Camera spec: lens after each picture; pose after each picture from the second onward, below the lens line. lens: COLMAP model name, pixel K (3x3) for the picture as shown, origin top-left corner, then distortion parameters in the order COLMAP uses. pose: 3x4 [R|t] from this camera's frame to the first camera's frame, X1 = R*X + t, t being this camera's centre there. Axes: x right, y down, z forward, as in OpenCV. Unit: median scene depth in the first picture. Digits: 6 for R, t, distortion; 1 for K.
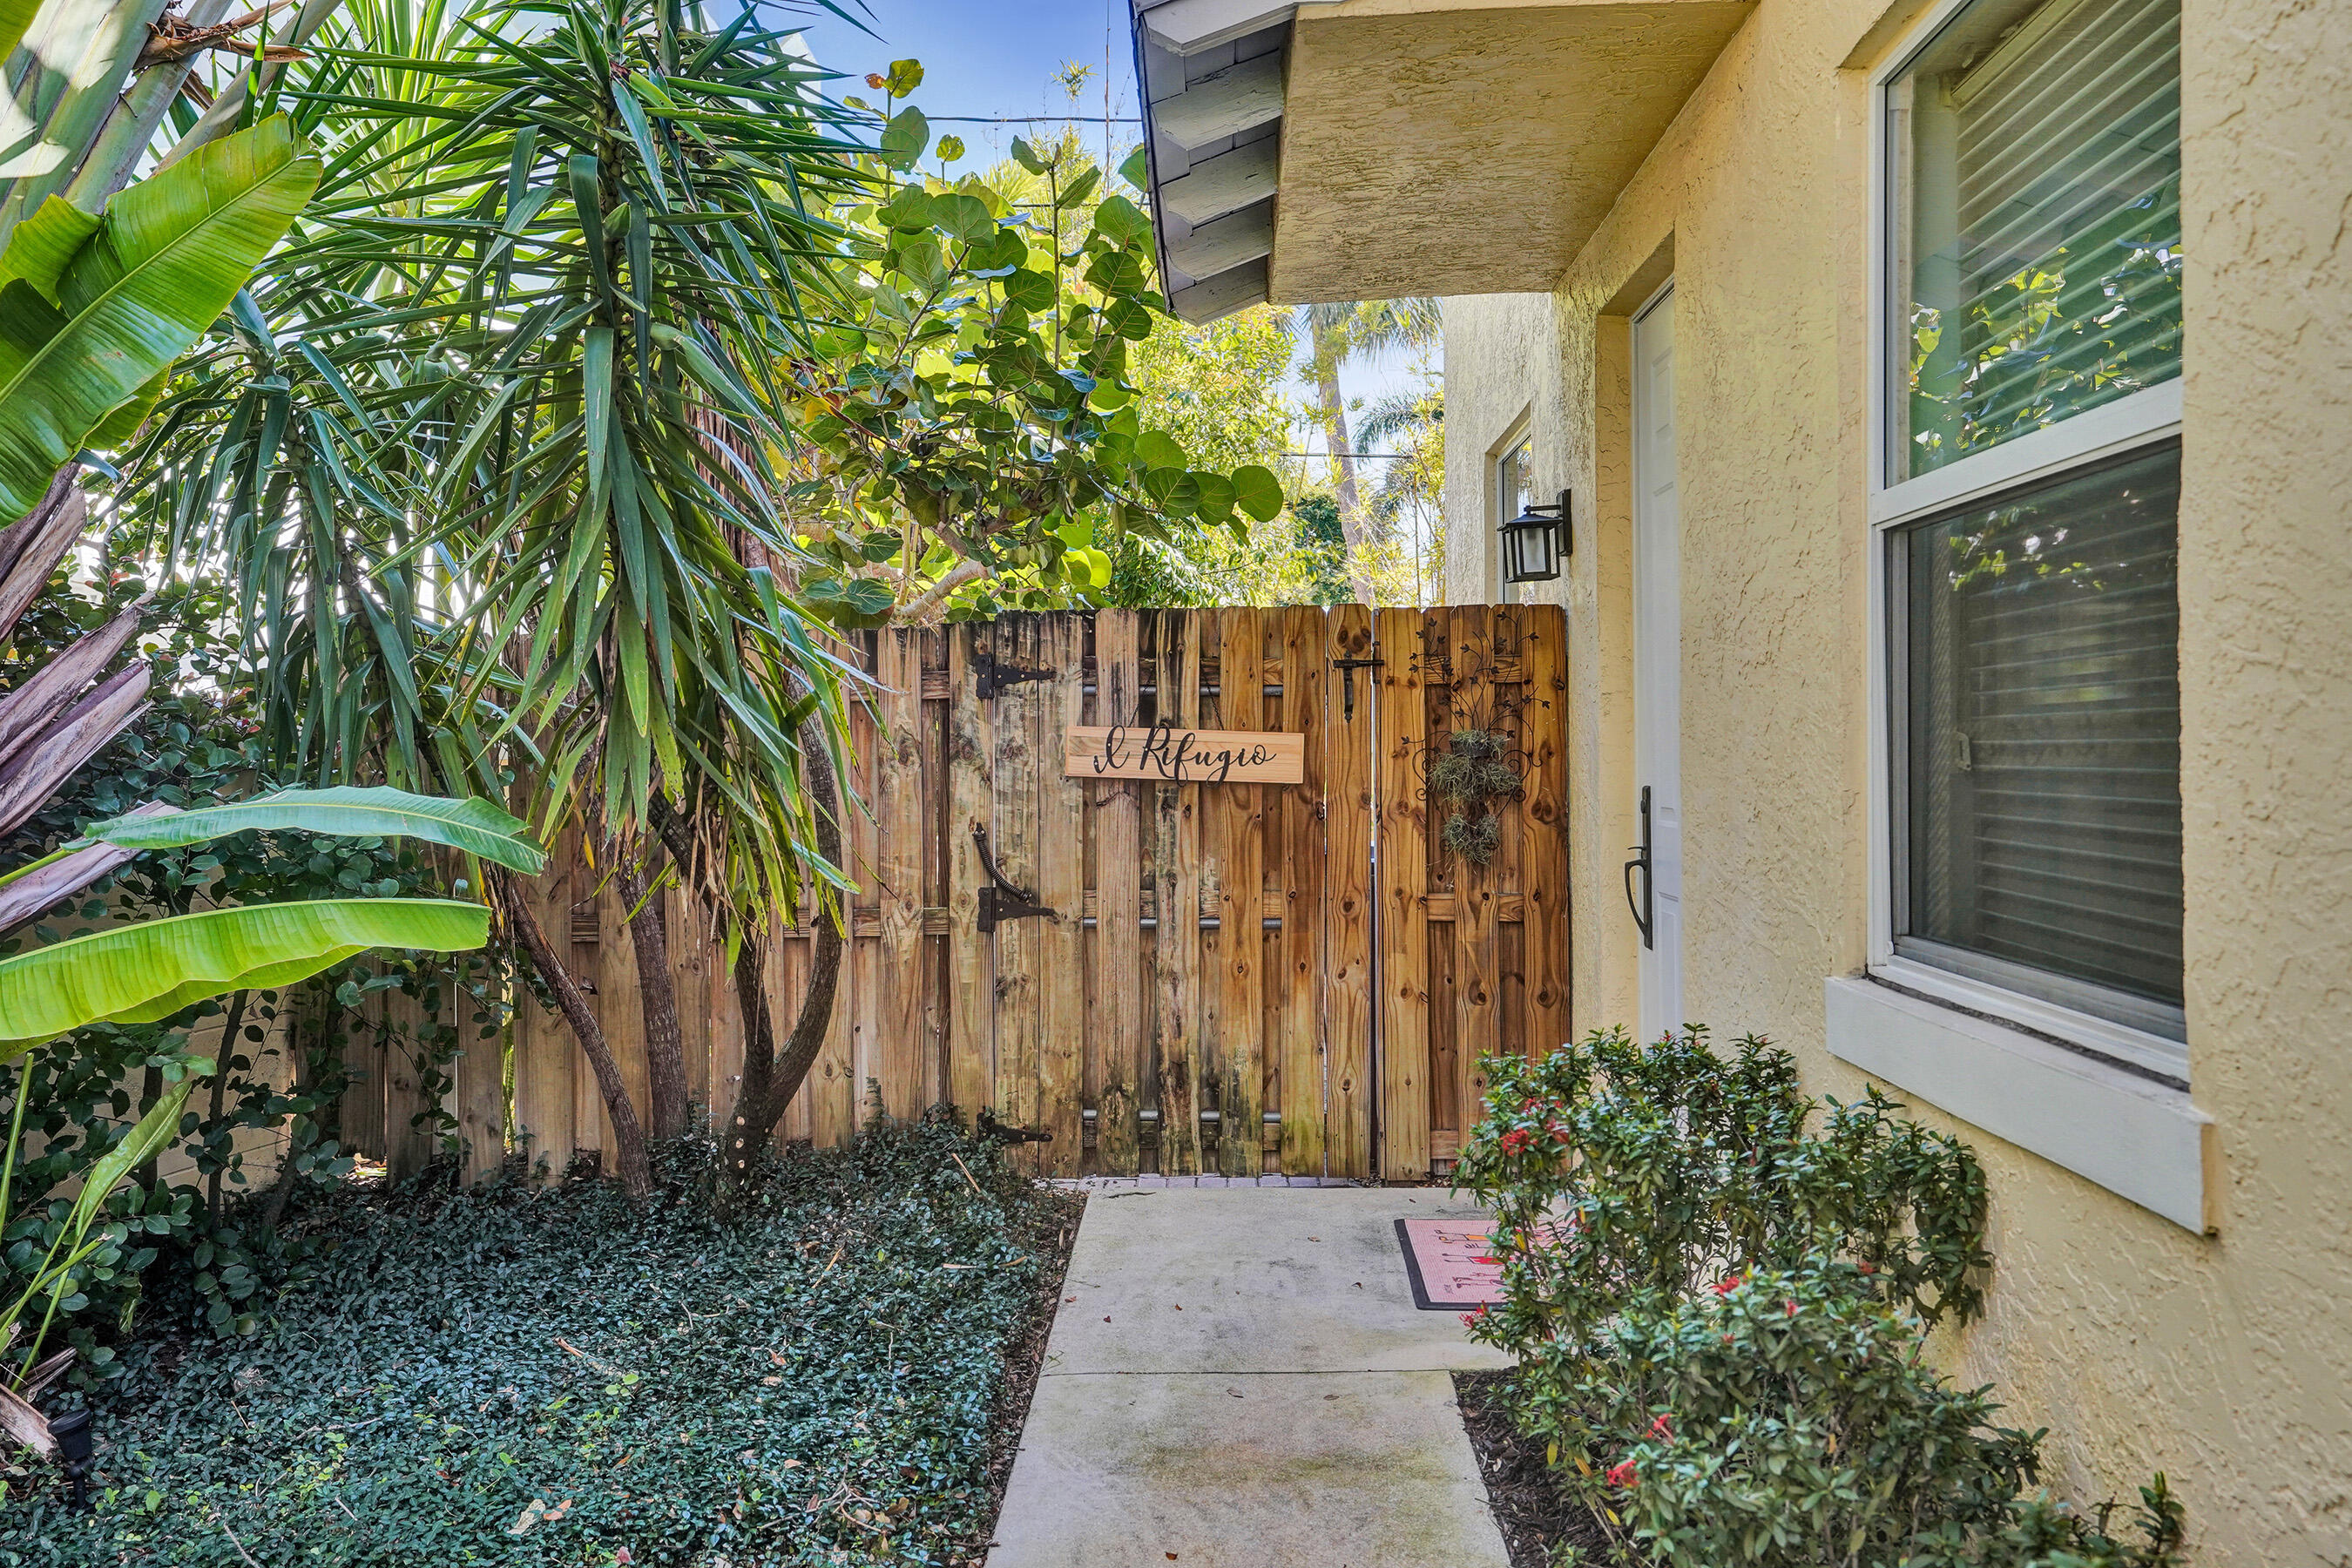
lens RADIAL K [[2035.0, 0, 1174.5], [0, 2035.0, 775.7], [0, 0, 1]] dist [0.003708, 0.000258]
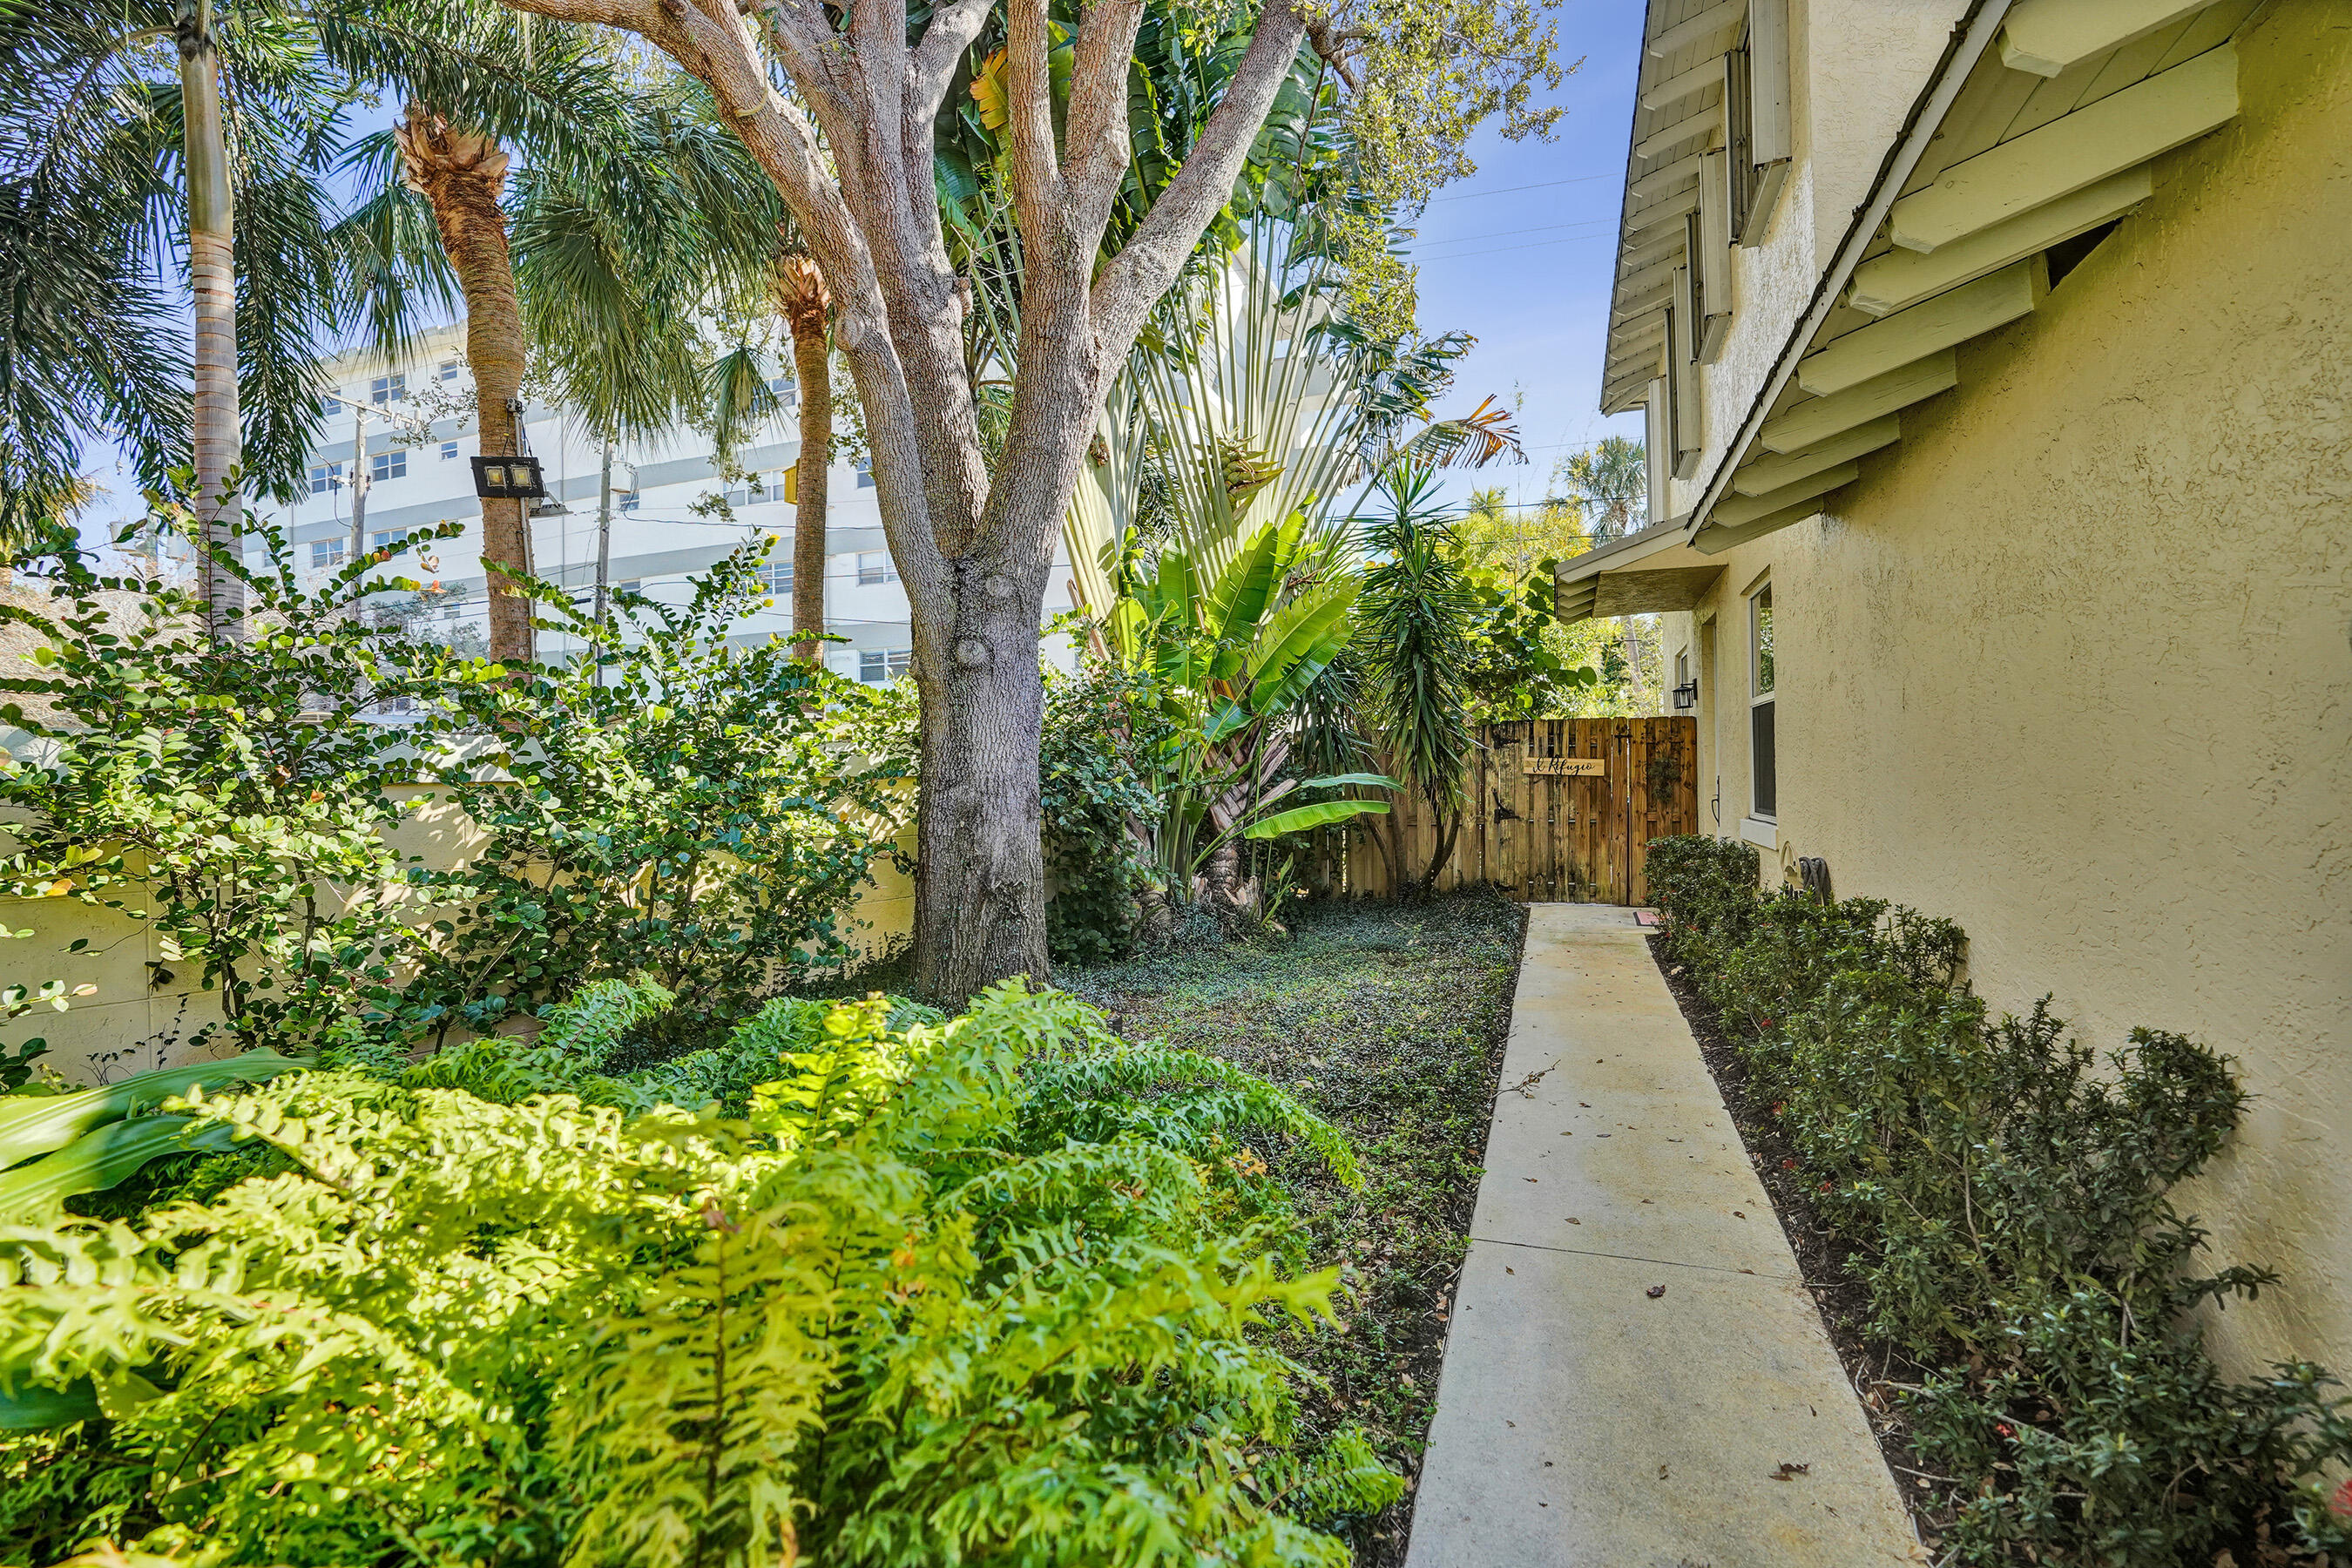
lens RADIAL K [[1075.7, 0, 1173.3], [0, 1075.7, 792.8], [0, 0, 1]] dist [-0.045336, 0.009012]
pose [[0.947751, 0.001599, -0.319007, -0.038541], [0.001400, 0.999957, 0.009173, 0.013851], [0.319008, -0.009140, 0.947708, -0.730953]]
